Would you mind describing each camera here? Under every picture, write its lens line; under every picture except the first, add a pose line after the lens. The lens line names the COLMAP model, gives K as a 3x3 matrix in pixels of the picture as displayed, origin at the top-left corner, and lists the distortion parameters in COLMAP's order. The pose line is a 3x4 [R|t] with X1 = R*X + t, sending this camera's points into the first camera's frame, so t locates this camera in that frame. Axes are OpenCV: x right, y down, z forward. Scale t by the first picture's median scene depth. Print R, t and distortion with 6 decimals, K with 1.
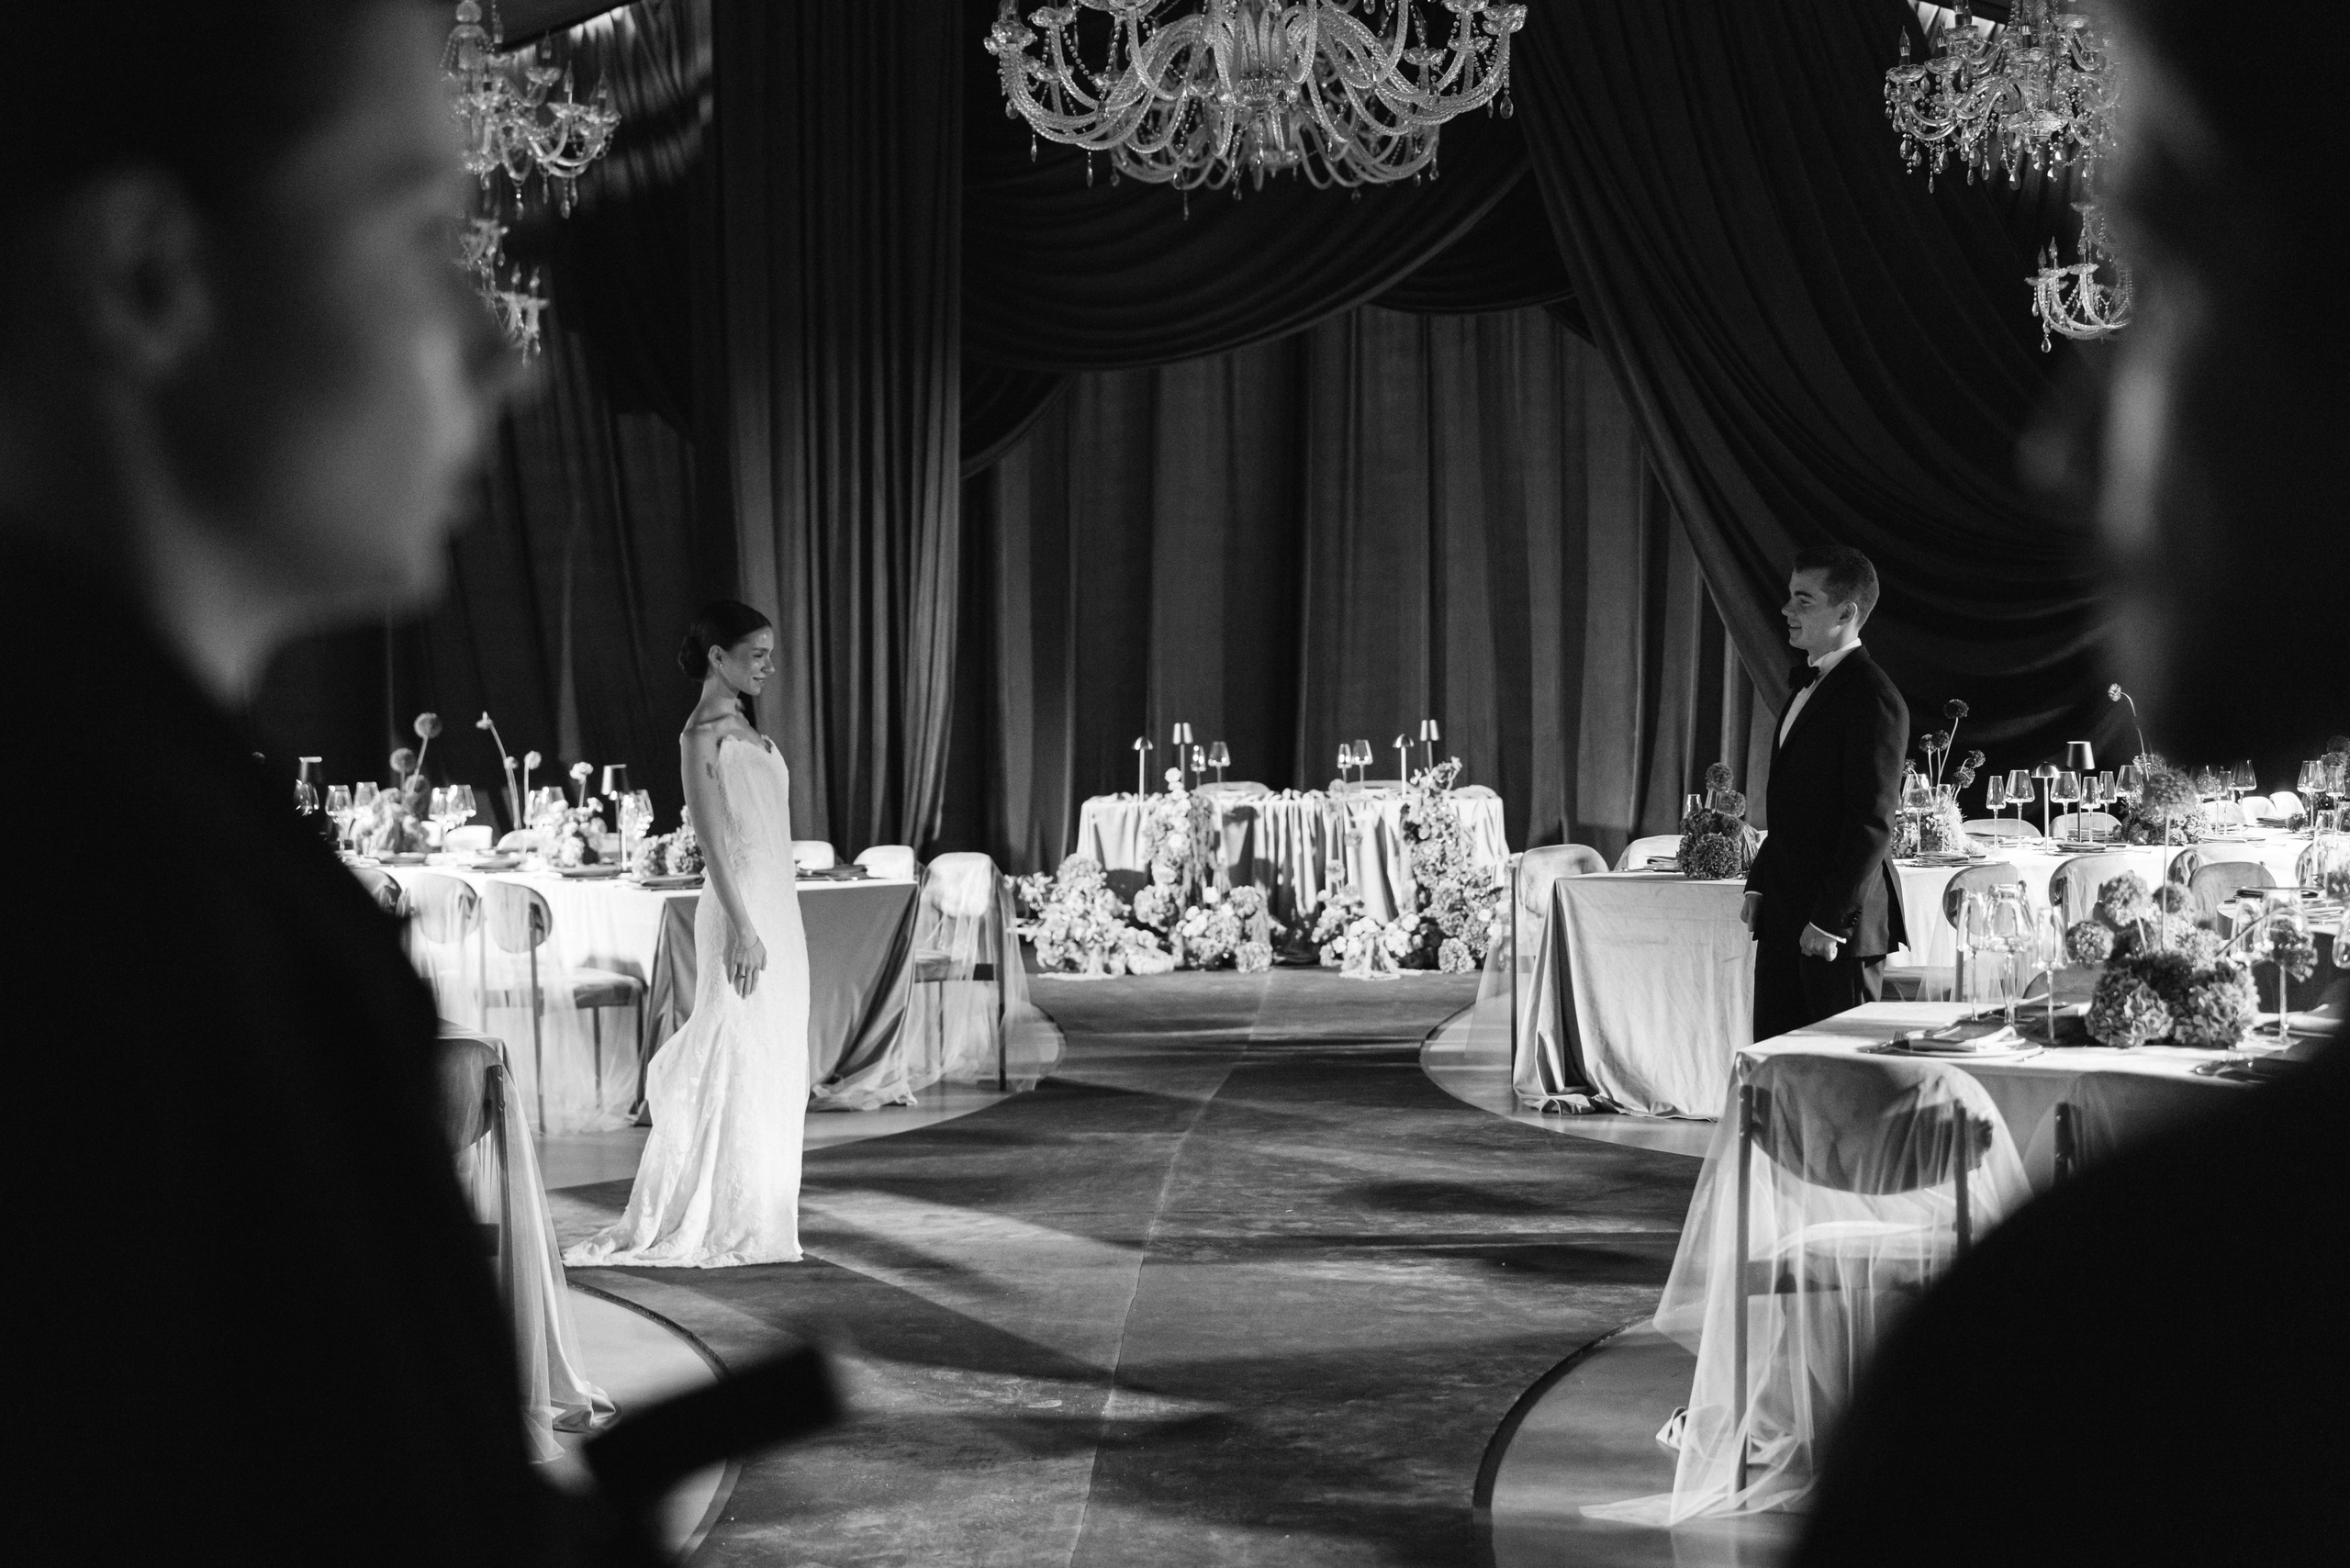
lens RADIAL K [[3319.6, 0, 1158.7], [0, 3319.6, 782.9], [0, 0, 1]] dist [0.043703, 0.000000]
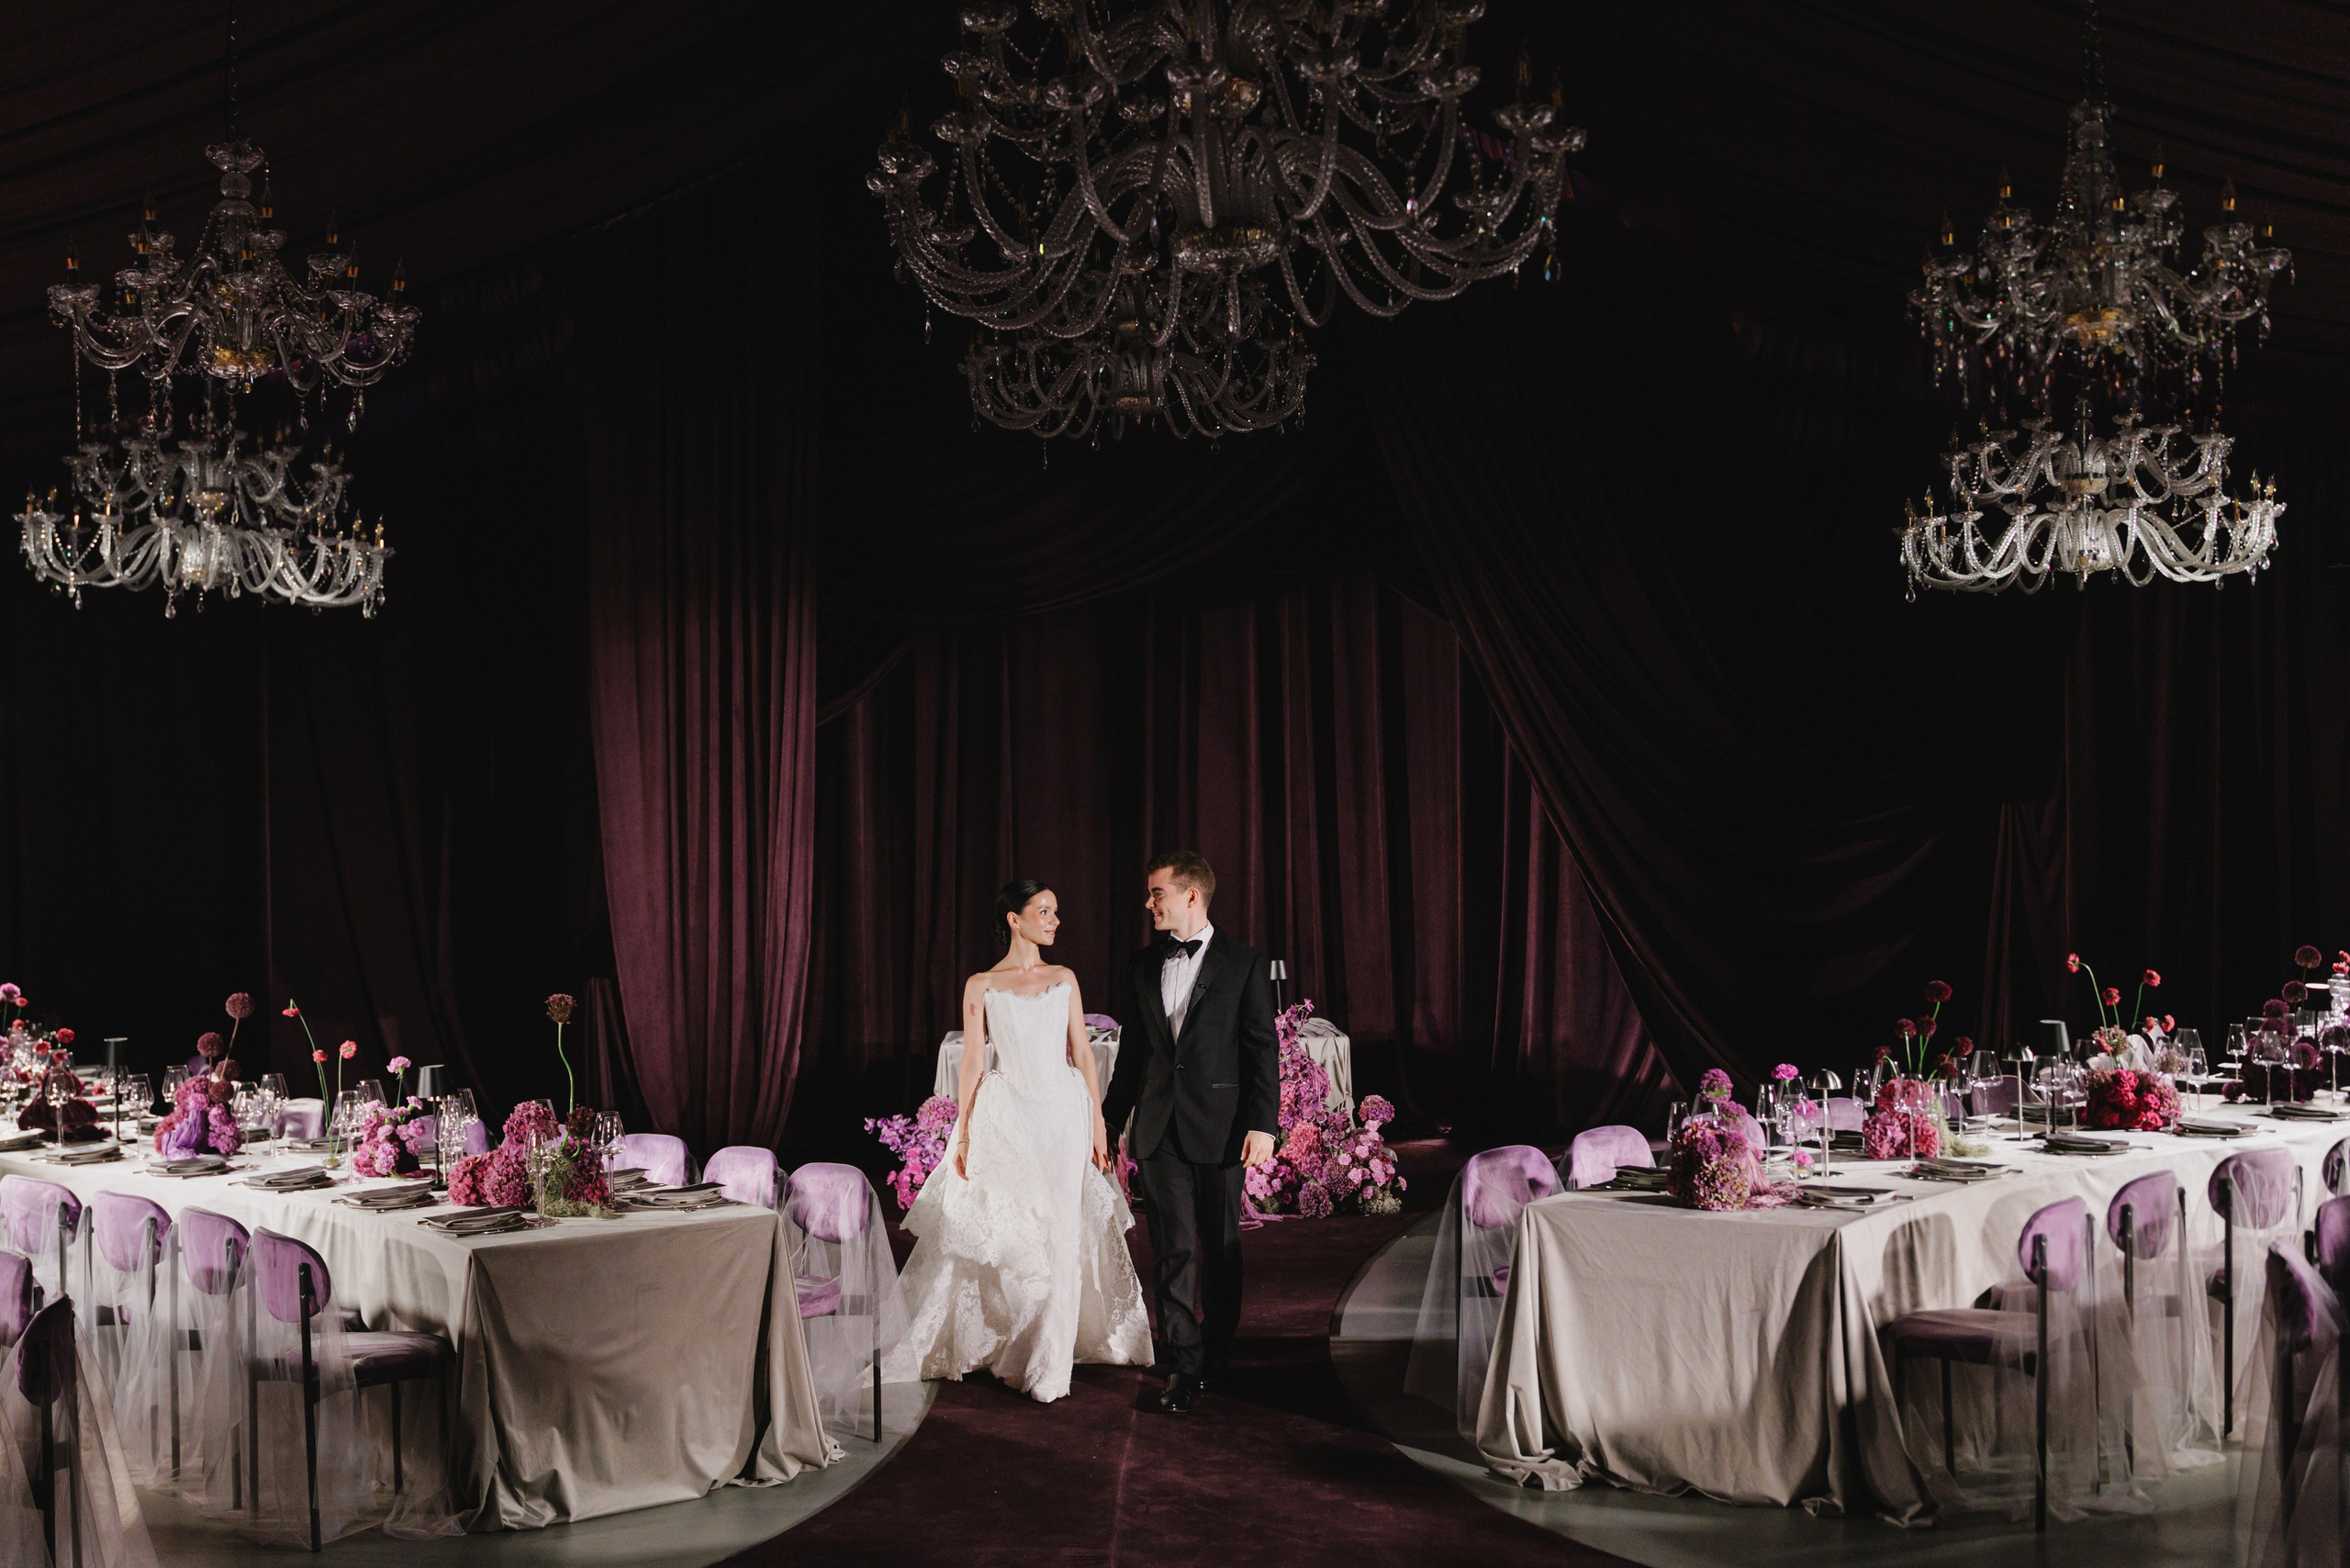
lens RADIAL K [[2448.4, 0, 1103.3], [0, 2448.4, 838.6], [0, 0, 1]] dist [0.006283, 0.000000]
pose [[0.998109, -0.006031, 0.061179, -0.020958], [0.008321, 0.999272, -0.037236, -0.032417], [-0.060910, 0.037674, 0.997432, 0.279711]]
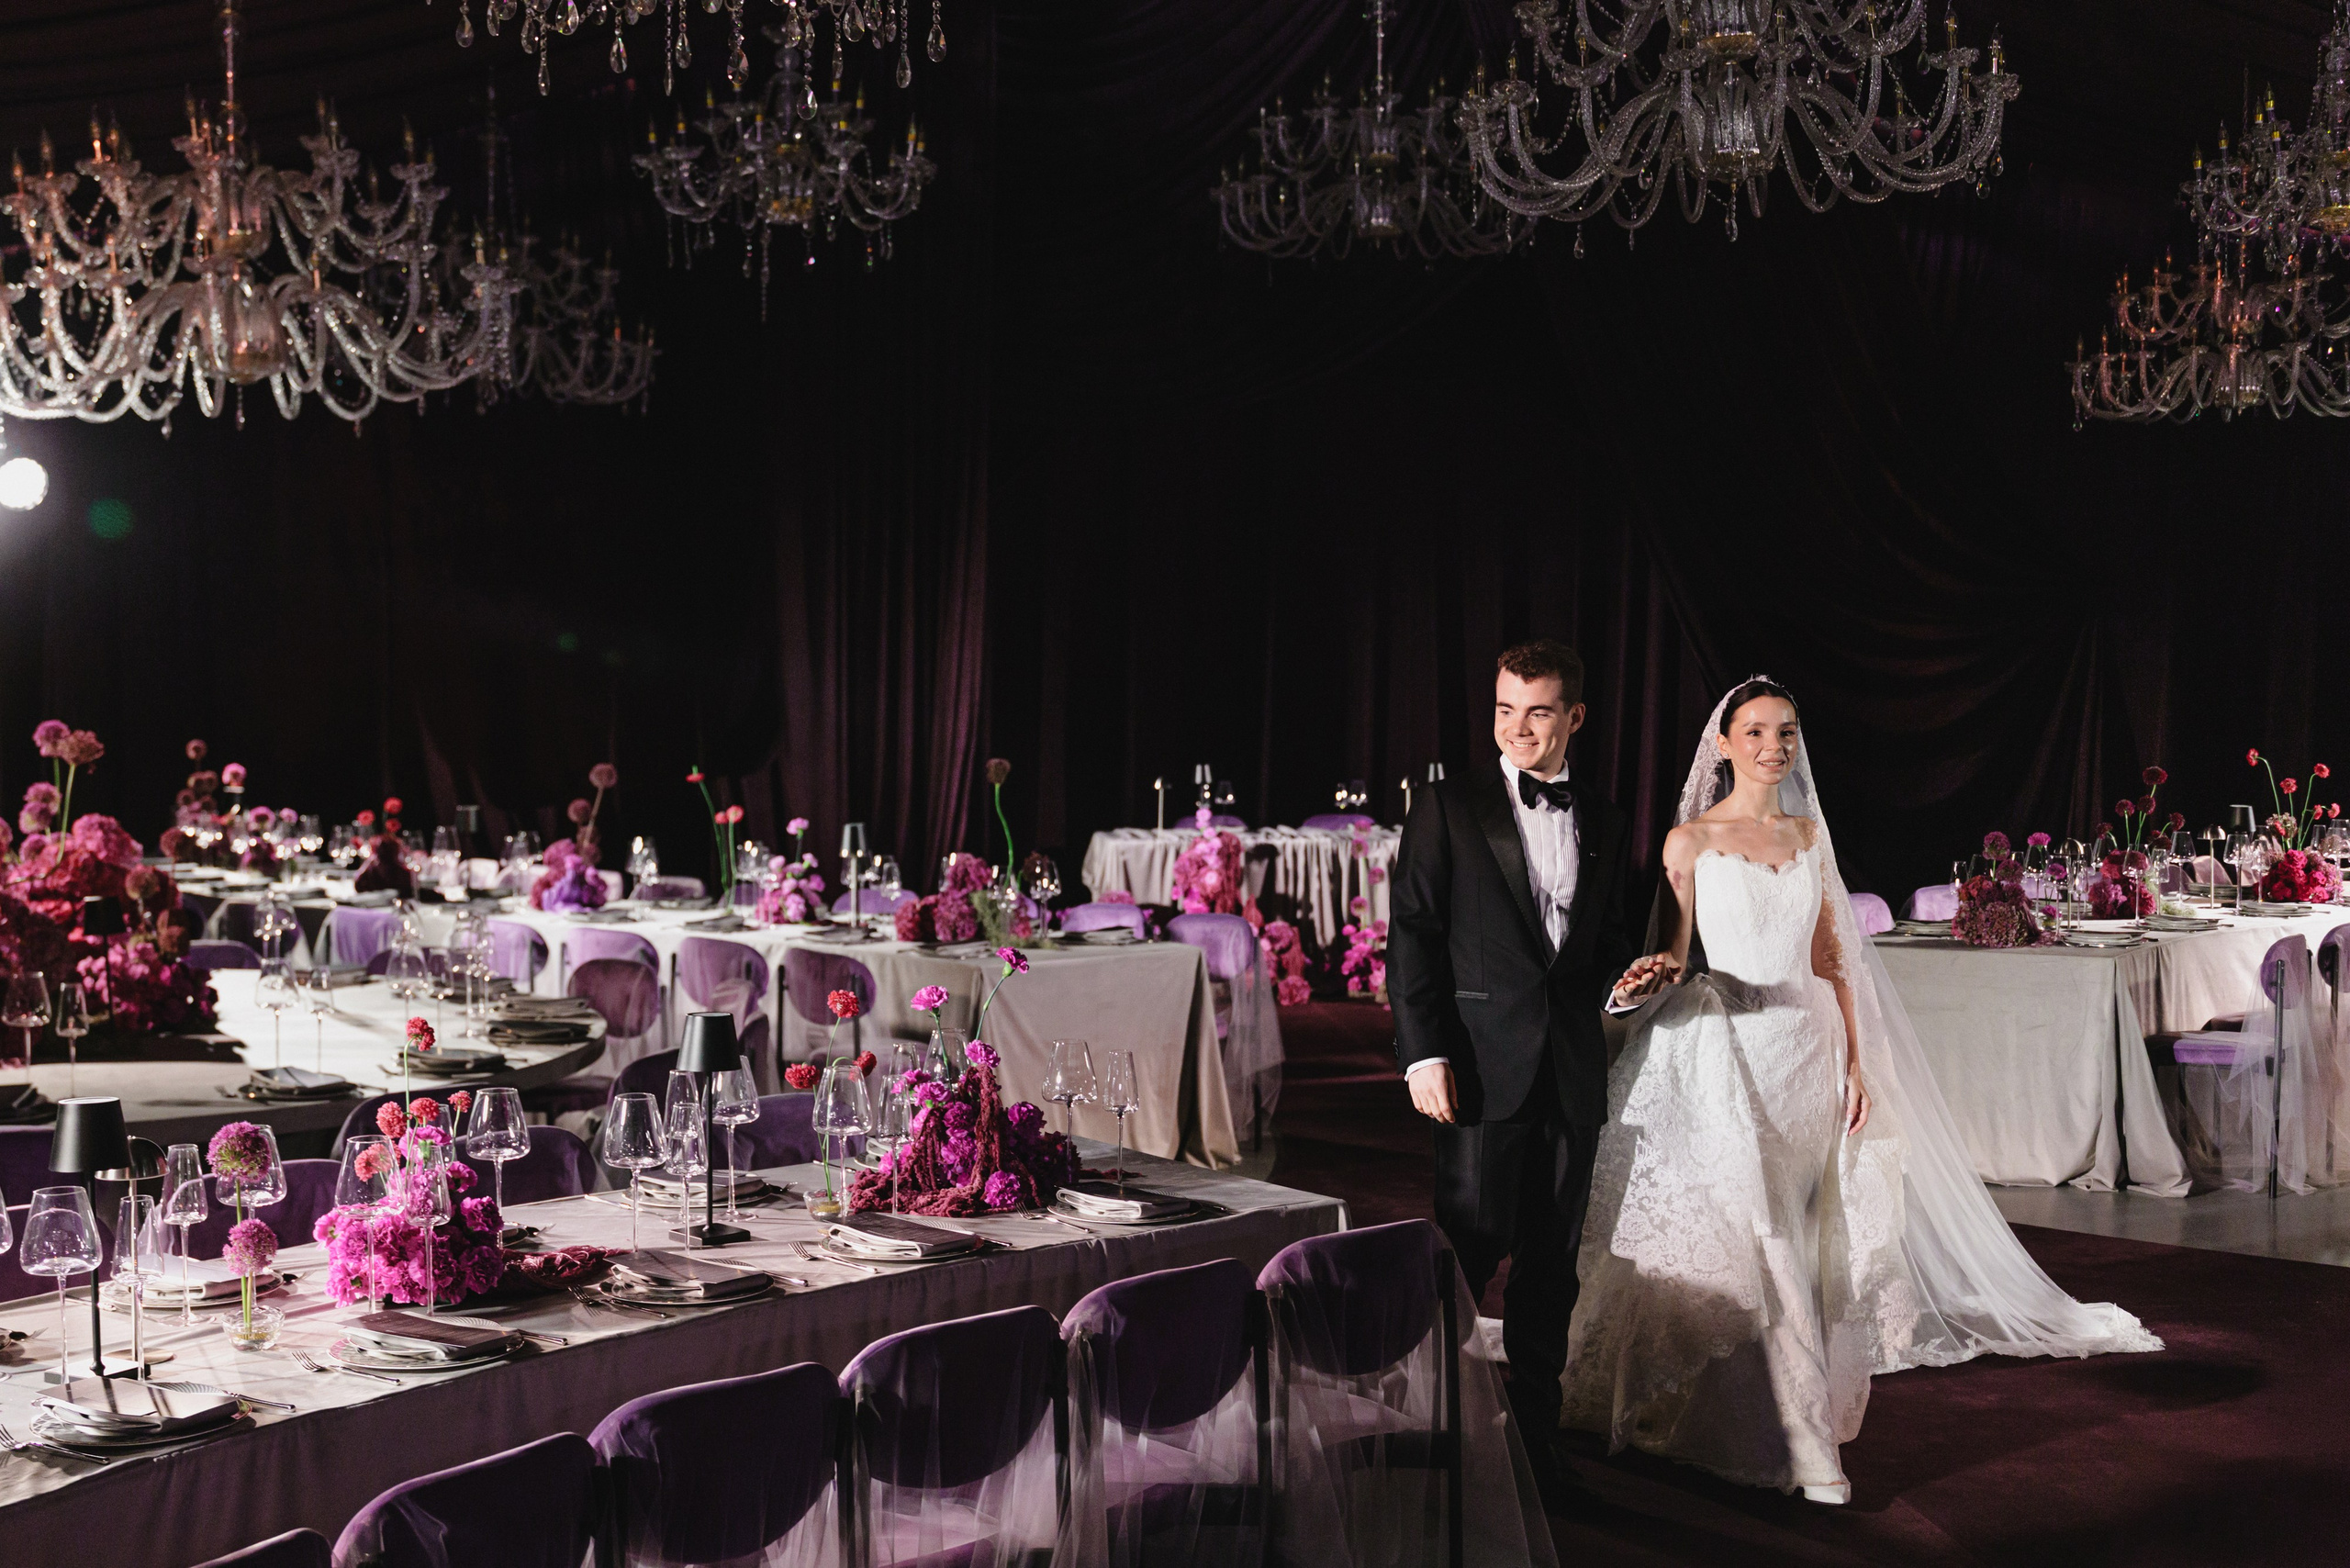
lens RADIAL K [[2865.2, 0, 1055.5], [0, 2865.2, 791.2], [0, 0, 1]] dist [-0.005864, 0.000000]
pose [[0.992857, 0.004438, 0.119224, -0.168566], [-0.005164, 0.999970, 0.005781, -0.016575], [-0.119194, -0.006355, 0.992851, 0.118185]]
